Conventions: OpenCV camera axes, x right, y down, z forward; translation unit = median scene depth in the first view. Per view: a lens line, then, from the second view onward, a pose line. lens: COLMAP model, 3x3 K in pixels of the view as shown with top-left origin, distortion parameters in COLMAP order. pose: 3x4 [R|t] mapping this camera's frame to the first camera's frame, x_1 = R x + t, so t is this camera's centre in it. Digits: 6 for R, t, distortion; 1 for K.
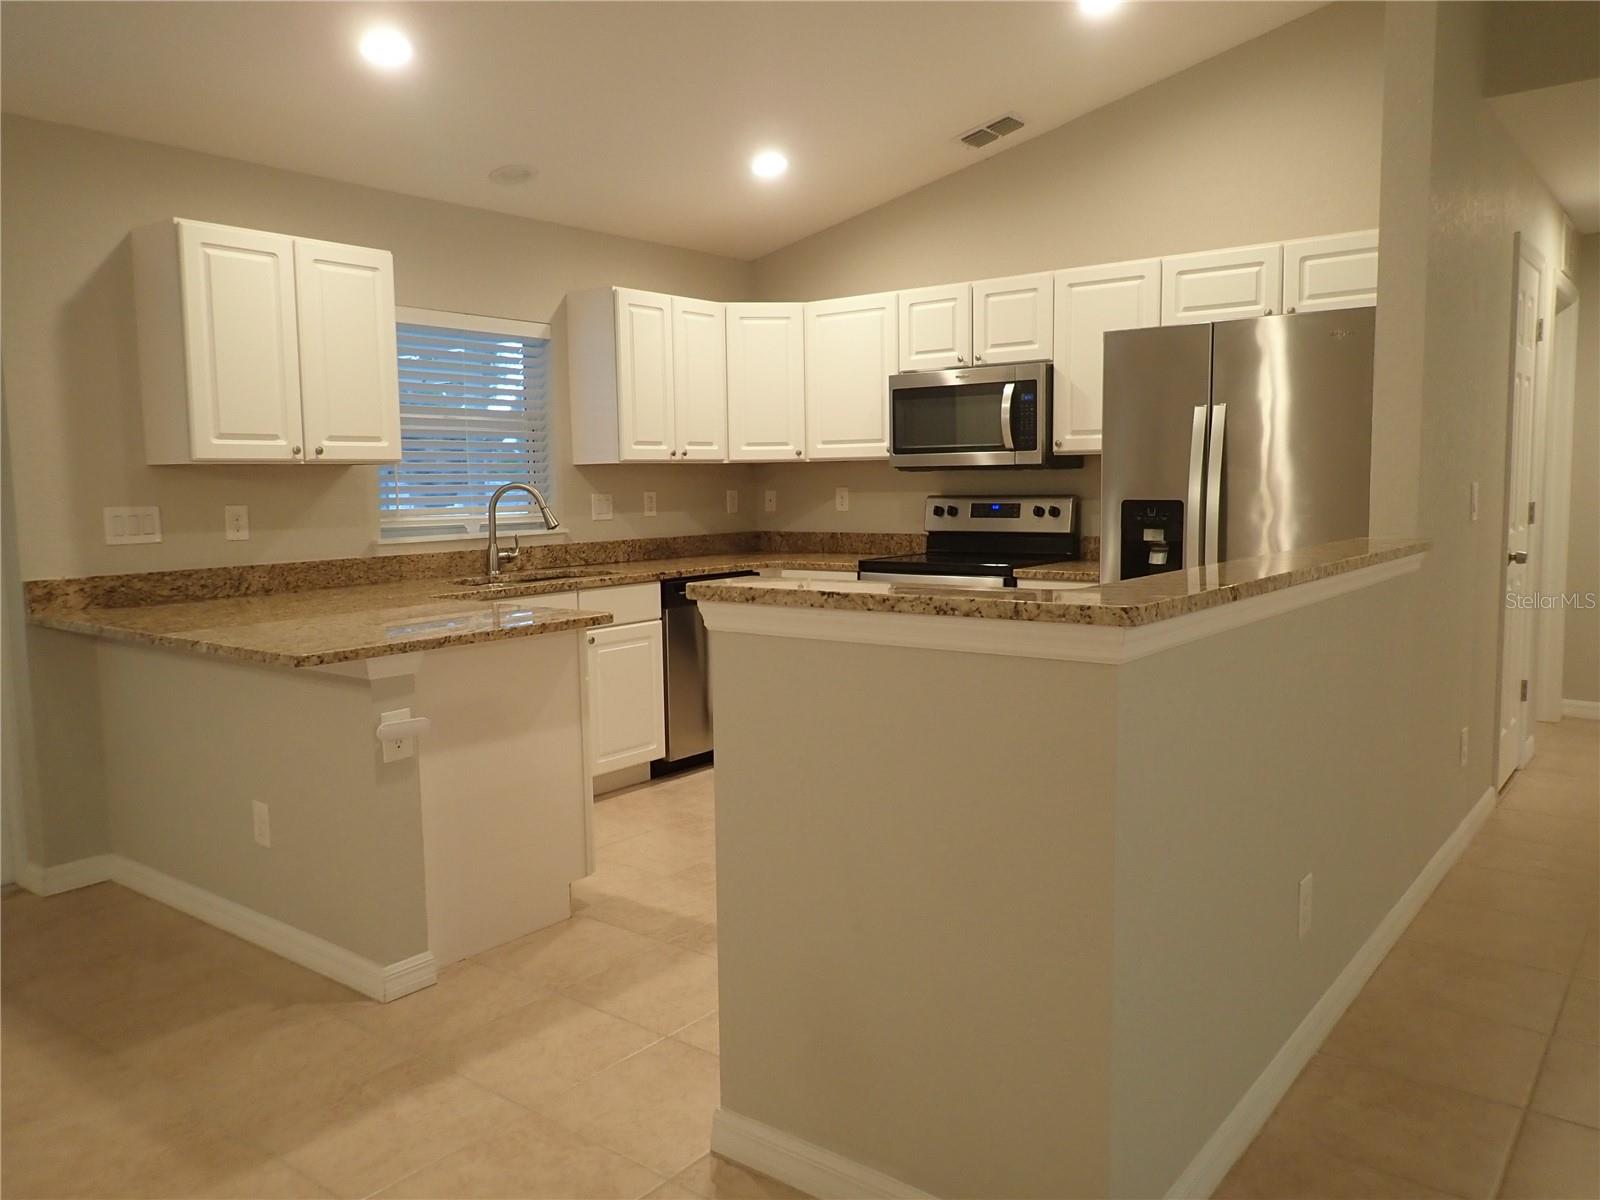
lens RADIAL K [[1191.8, 0, 799.8], [0, 1191.8, 585.5], [0, 0, 1]] dist [0.030010, 0.000127]
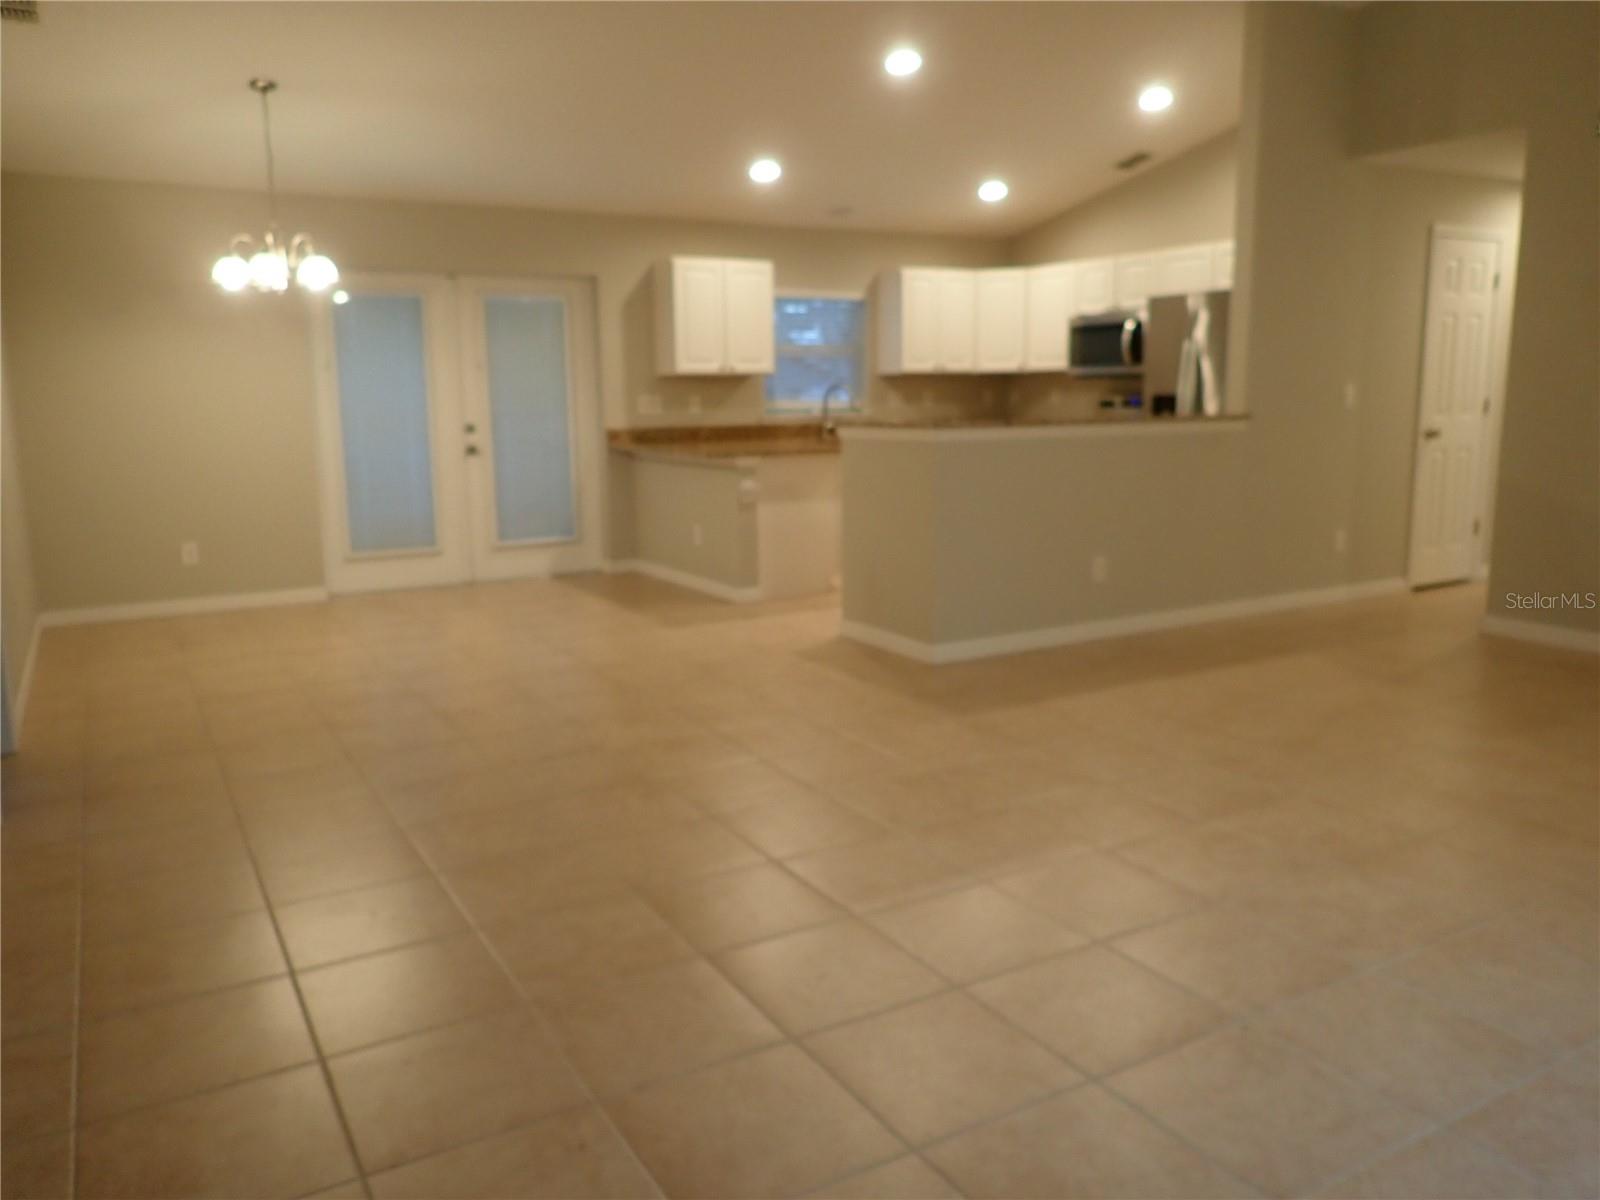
lens RADIAL K [[1180.0, 0, 800.0], [0, 1180.0, 600.0], [0, 0, 1]] dist [-0.020068, -0.001928]
pose [[0.931728, 0.065592, -0.357184, 0.366366], [-0.033388, 0.994860, 0.095598, 0.068412], [0.361618, -0.077146, 0.929129, -0.692265]]
